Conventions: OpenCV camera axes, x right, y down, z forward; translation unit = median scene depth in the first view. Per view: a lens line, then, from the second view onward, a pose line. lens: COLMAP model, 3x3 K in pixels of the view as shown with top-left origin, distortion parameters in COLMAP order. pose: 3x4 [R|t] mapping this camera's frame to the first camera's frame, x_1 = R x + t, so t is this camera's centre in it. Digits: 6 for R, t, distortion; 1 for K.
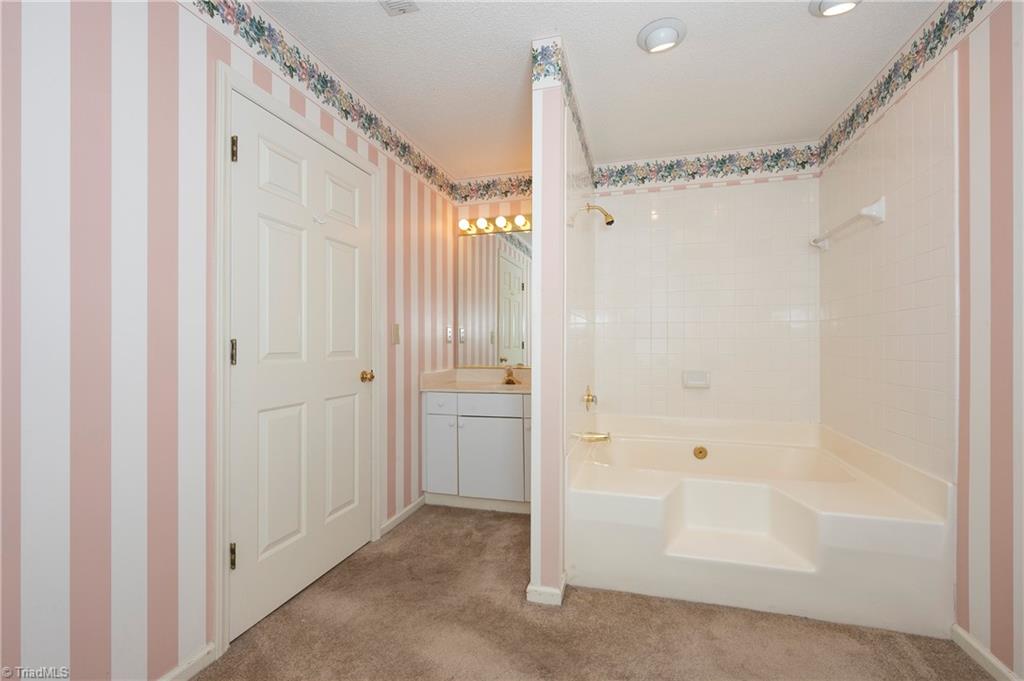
lens RADIAL K [[403.0, 0, 538.9], [0, 403.0, 343.0], [0, 0, 1]] dist [-0.000317, -0.000179]
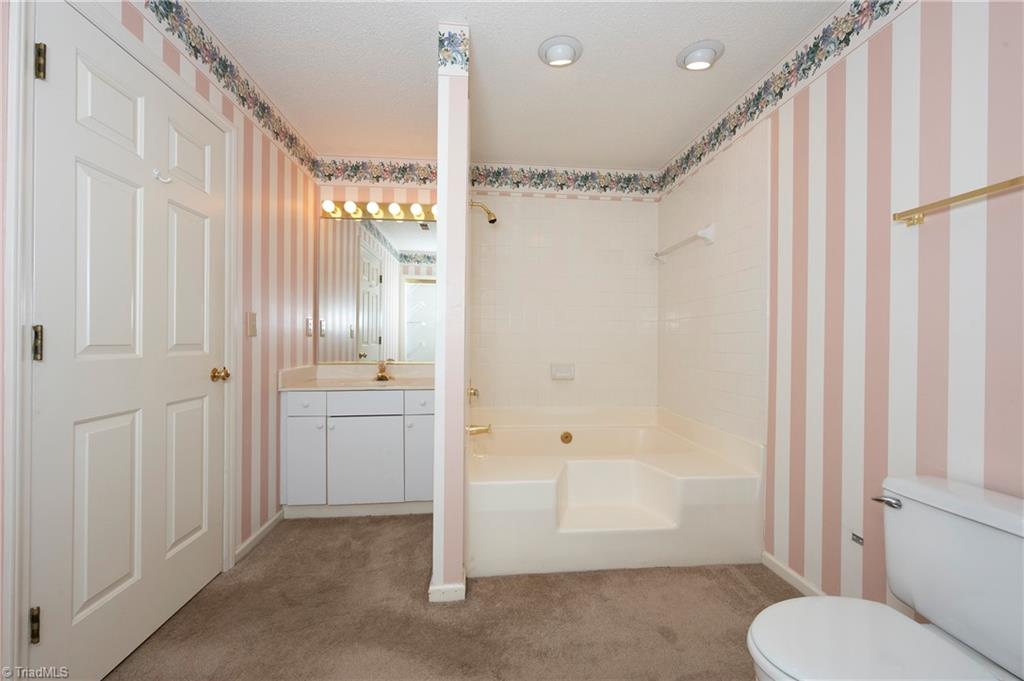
lens RADIAL K [[393.9, 0, 512.2], [0, 393.9, 341.6], [0, 0, 1]] dist [-0.000855, 0.000092]
pose [[0.944137, 0.006414, 0.329490, -0.127239], [-0.008057, 0.999961, 0.003621, 0.007081], [-0.329454, -0.006074, 0.944152, 0.036547]]
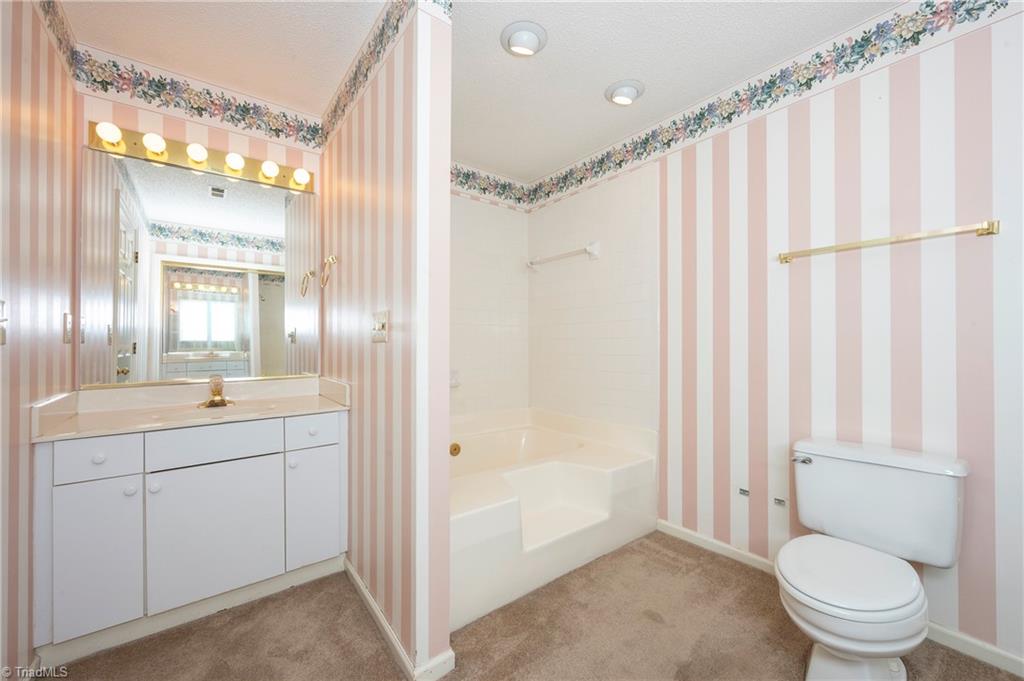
lens RADIAL K [[397.2, 0, 507.1], [0, 397.2, 341.6], [0, 0, 1]] dist [-0.000272, -0.000116]
pose [[0.624682, 0.004371, 0.780867, -0.401185], [0.001412, 0.999976, -0.006727, 0.002830], [-0.780878, 0.005305, 0.624661, 0.333883]]
